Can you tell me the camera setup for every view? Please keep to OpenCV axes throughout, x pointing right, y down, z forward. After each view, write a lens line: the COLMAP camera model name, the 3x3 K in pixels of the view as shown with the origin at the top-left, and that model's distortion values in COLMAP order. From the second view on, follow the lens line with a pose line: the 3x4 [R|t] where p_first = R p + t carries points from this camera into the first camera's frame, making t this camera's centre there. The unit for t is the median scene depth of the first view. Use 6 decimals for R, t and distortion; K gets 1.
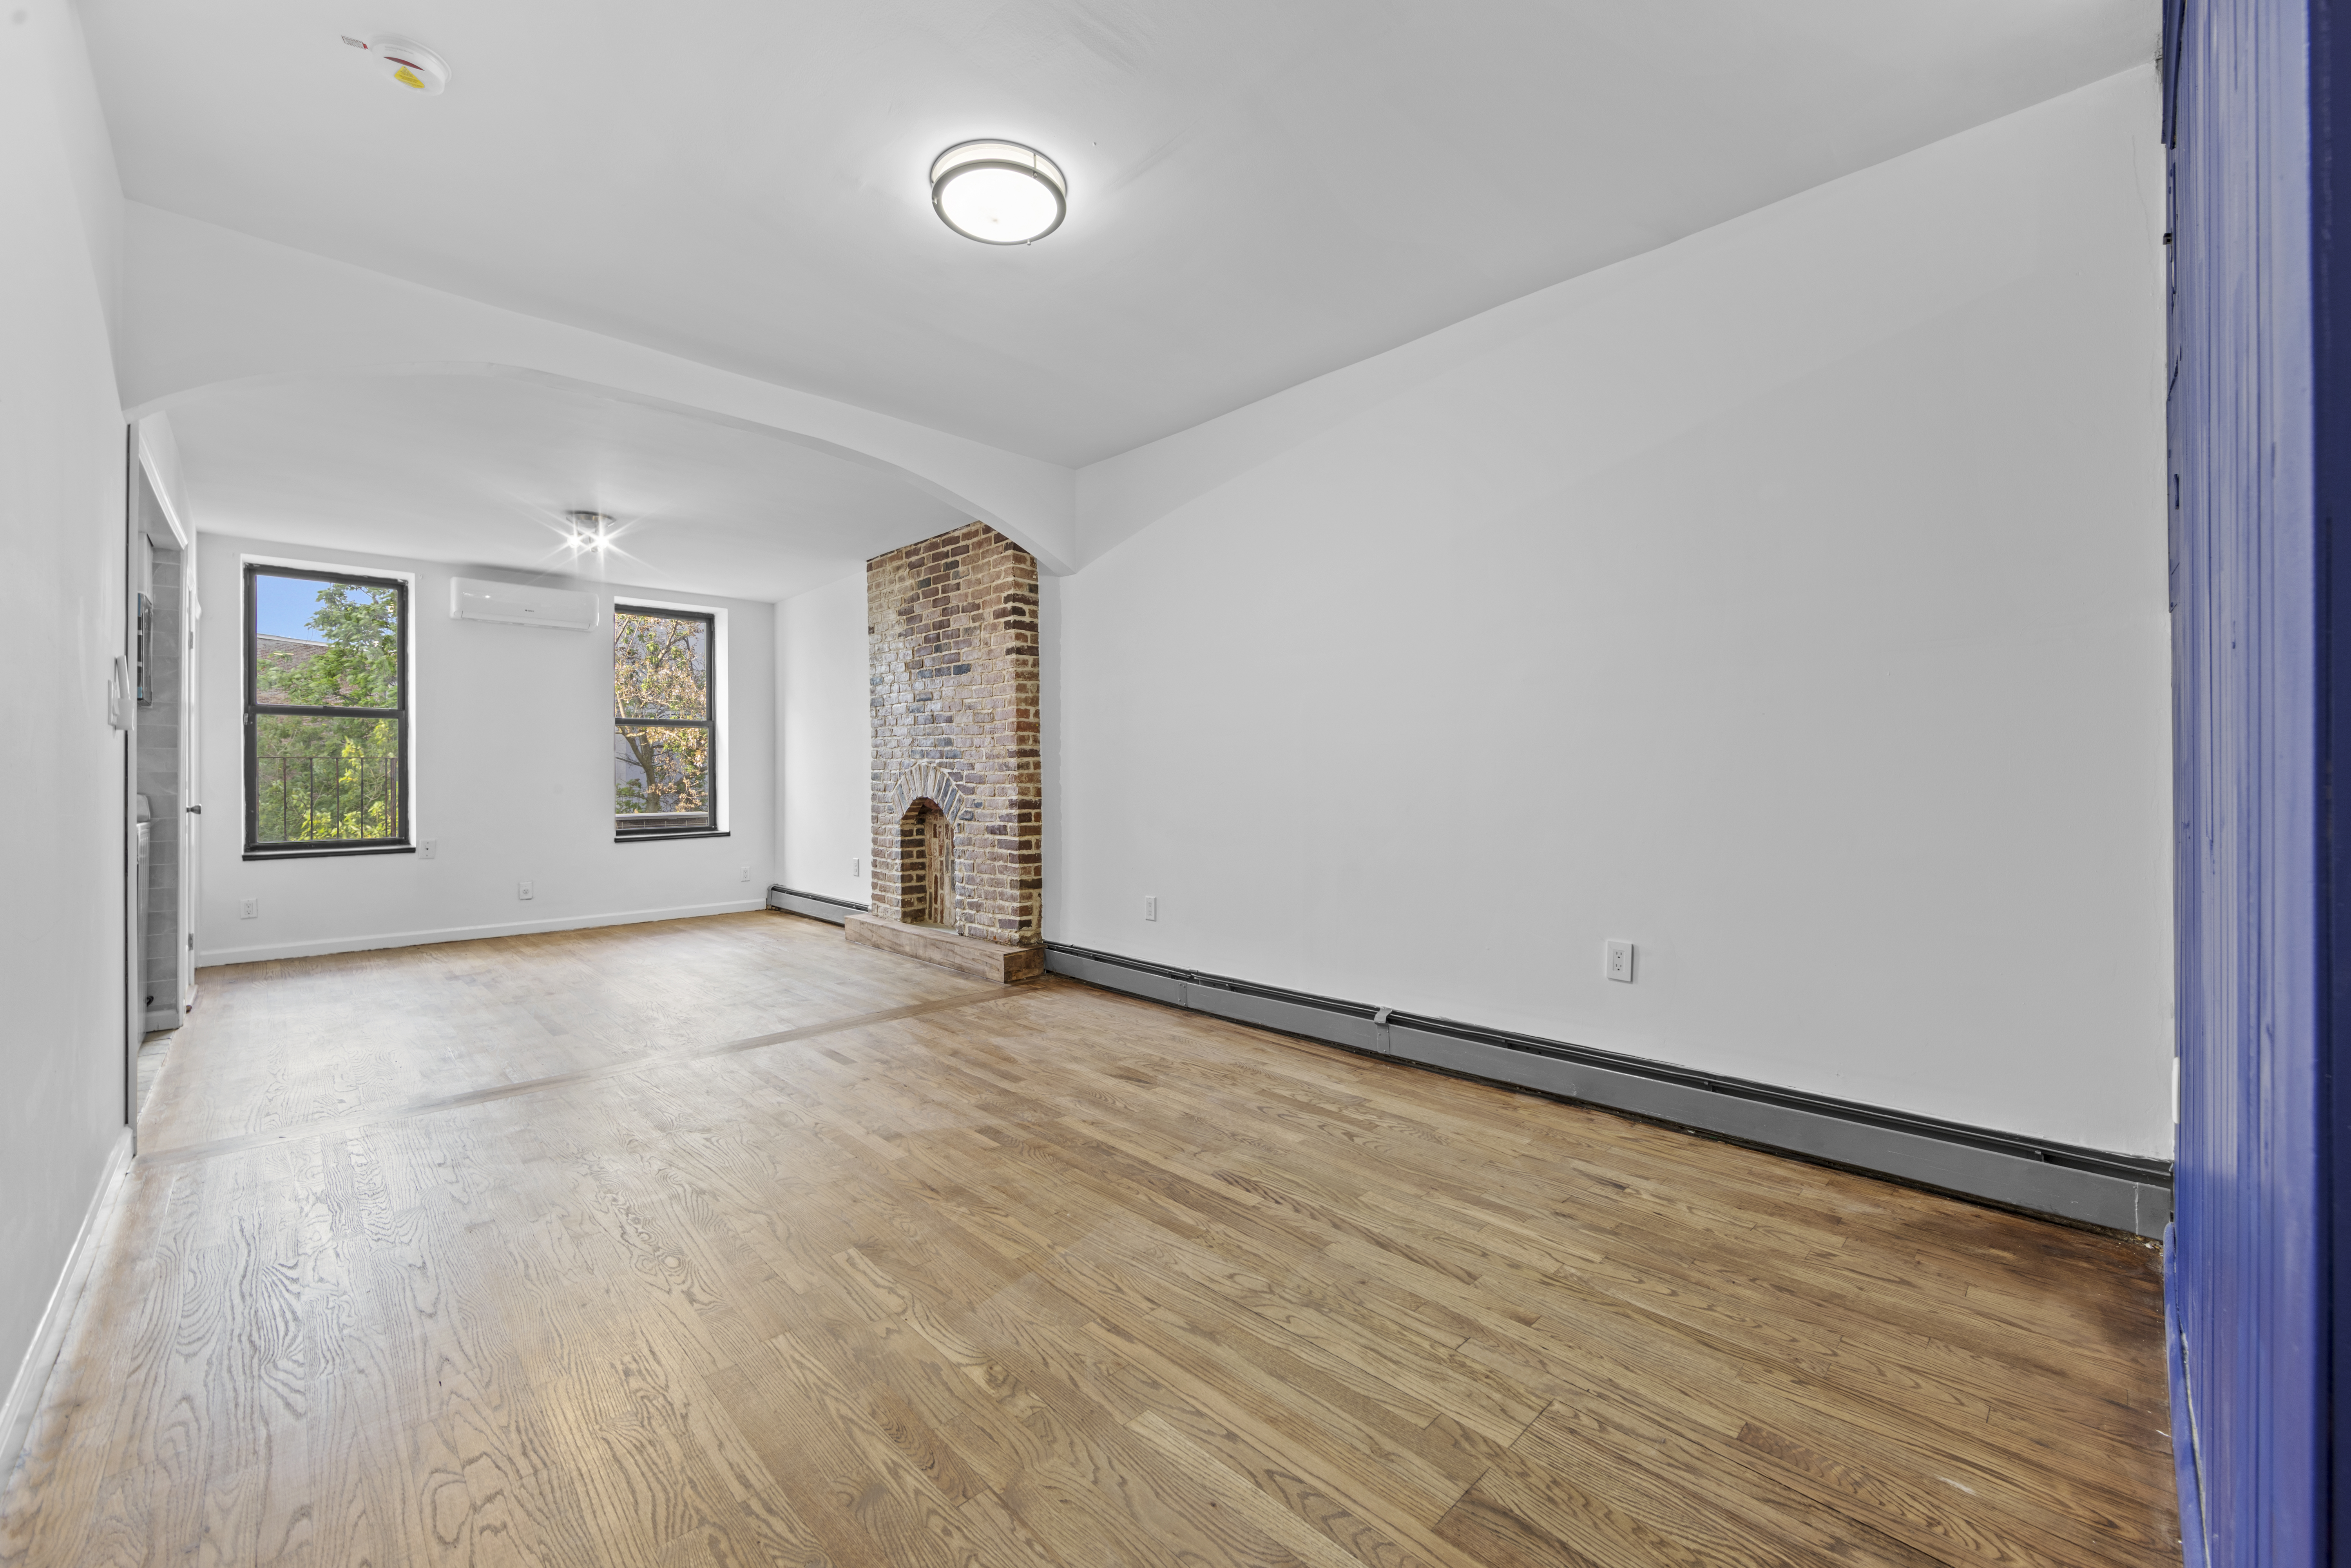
lens RADIAL K [[920.5, 0, 1181.1], [0, 920.5, 776.1], [0, 0, 1]] dist [-0.000999, -0.000558]
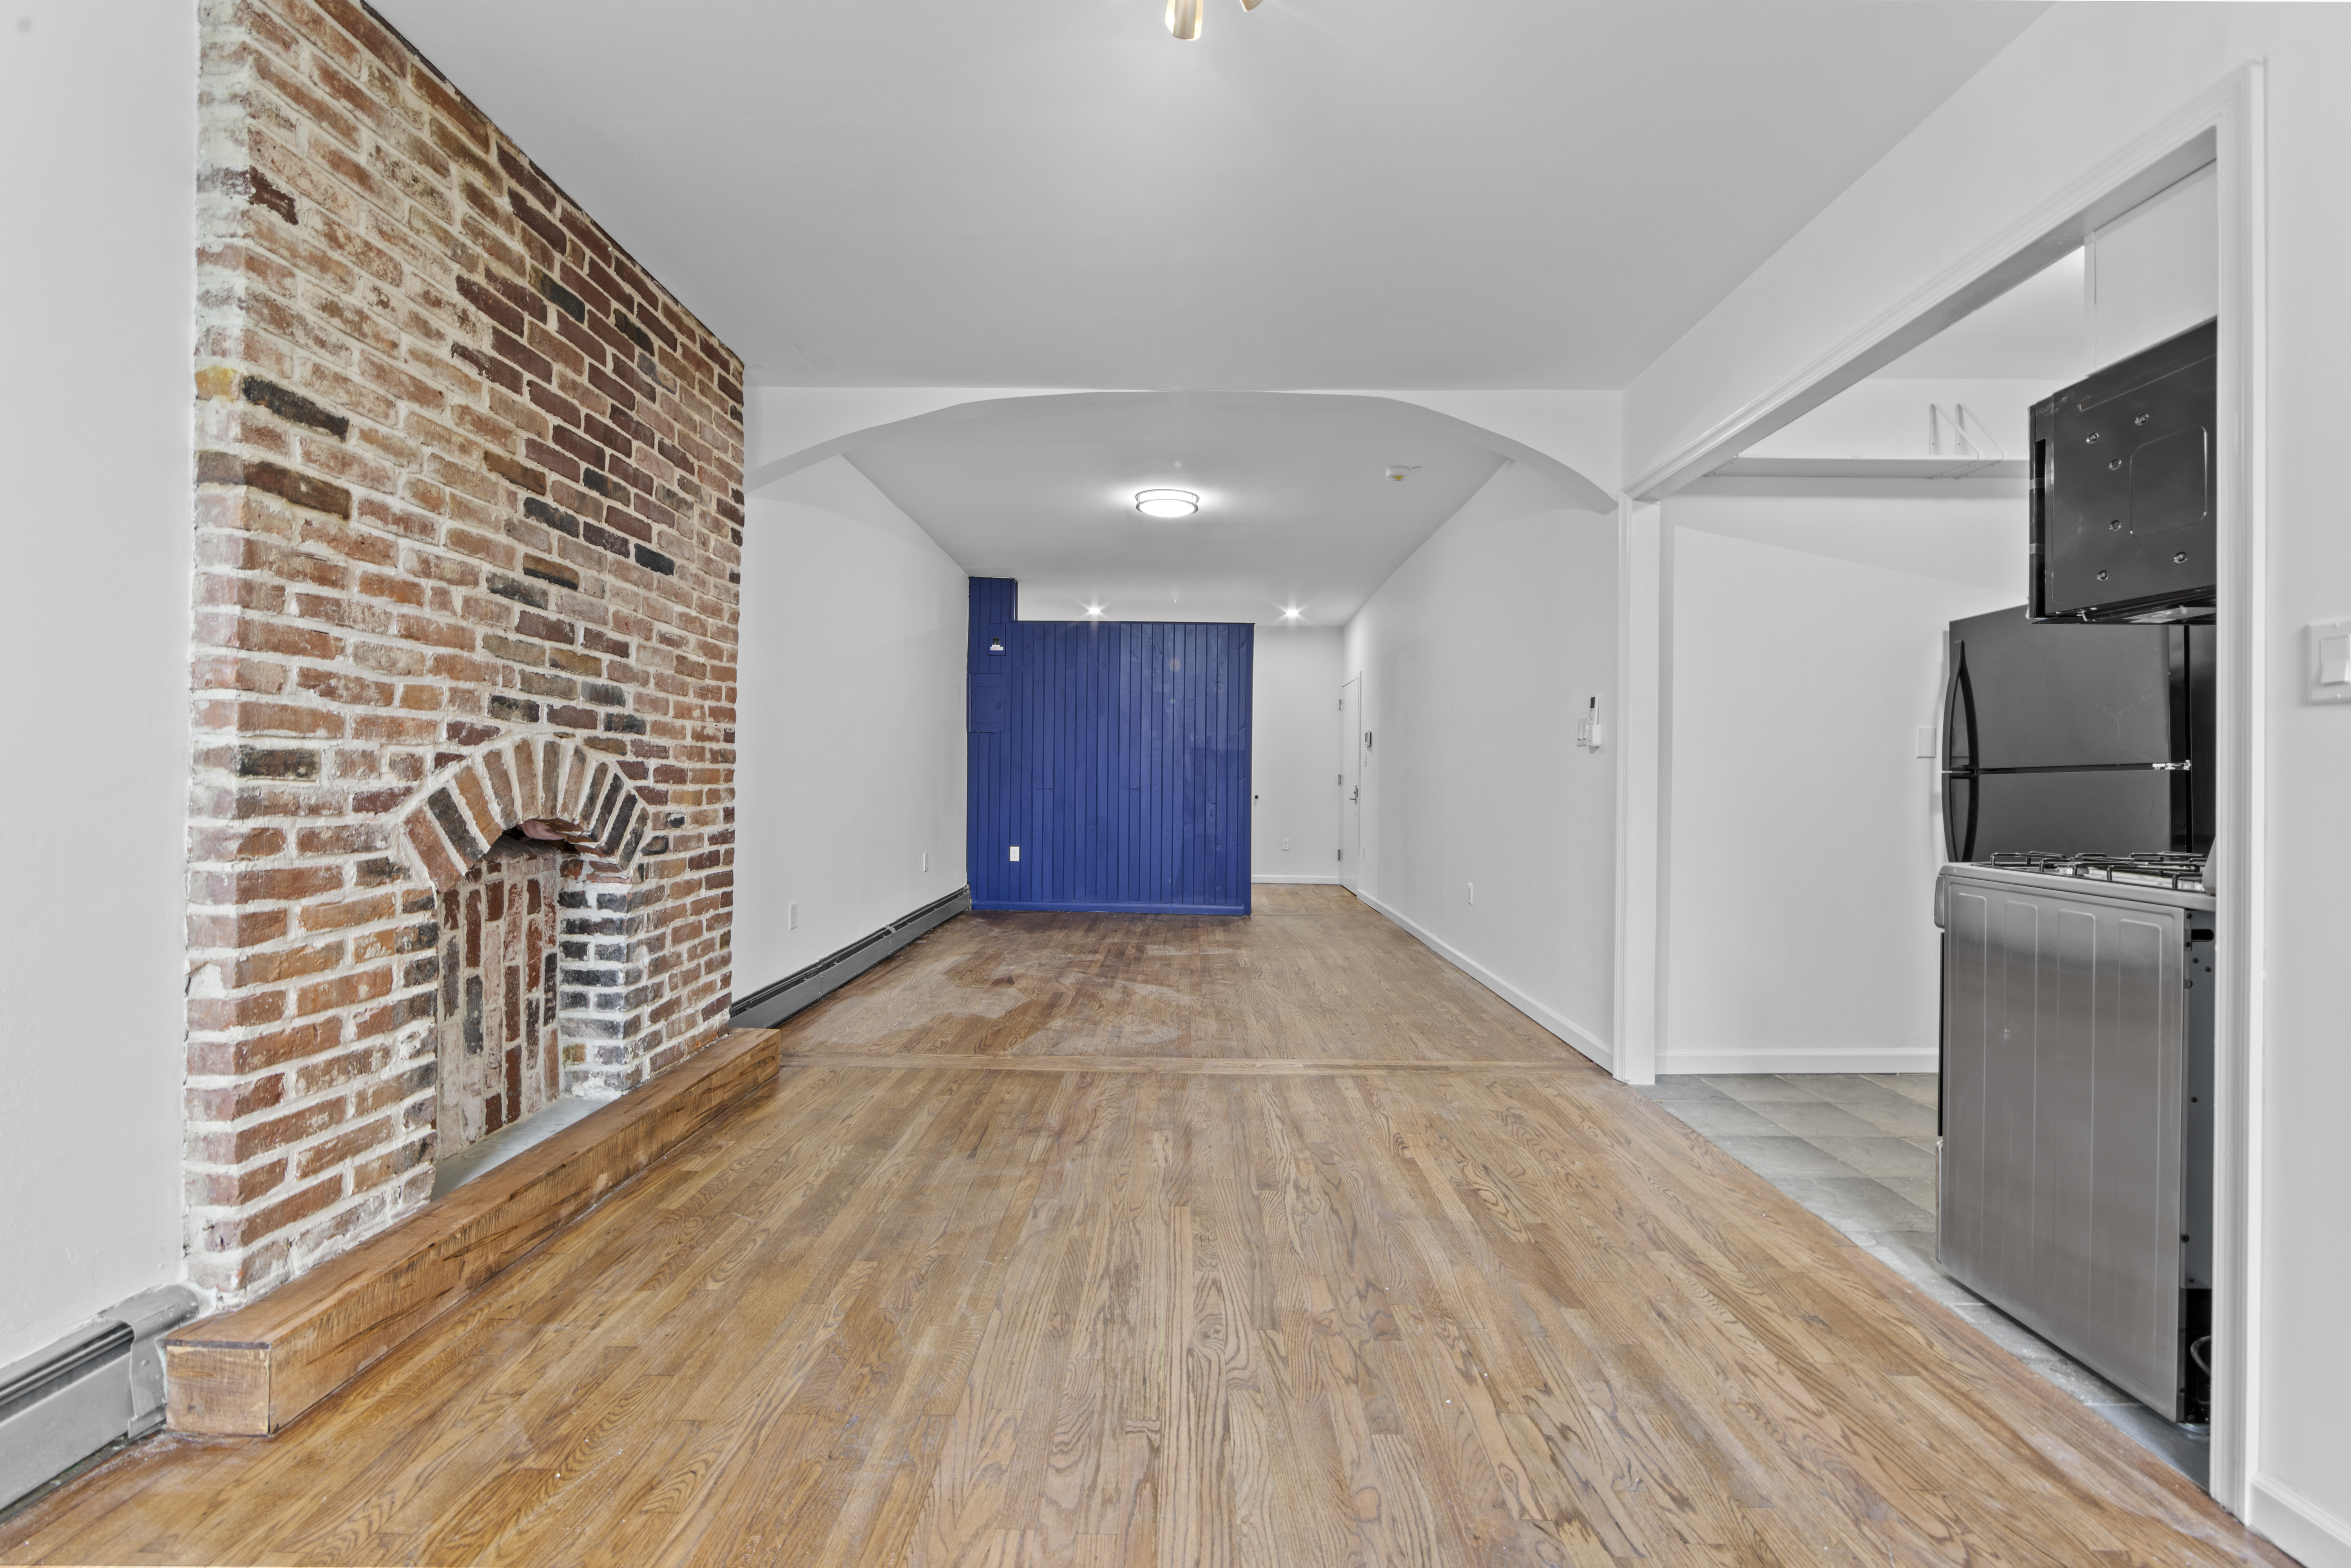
lens RADIAL K [[920.5, 0, 1178.5], [0, 920.5, 779.0], [0, 0, 1]] dist [-0.000999, -0.000558]
pose [[-0.703839, -0.003137, 0.710353, -0.850647], [-0.008567, 0.999955, -0.004072, 0.005131], [-0.710308, -0.008951, -0.703834, 1.214789]]
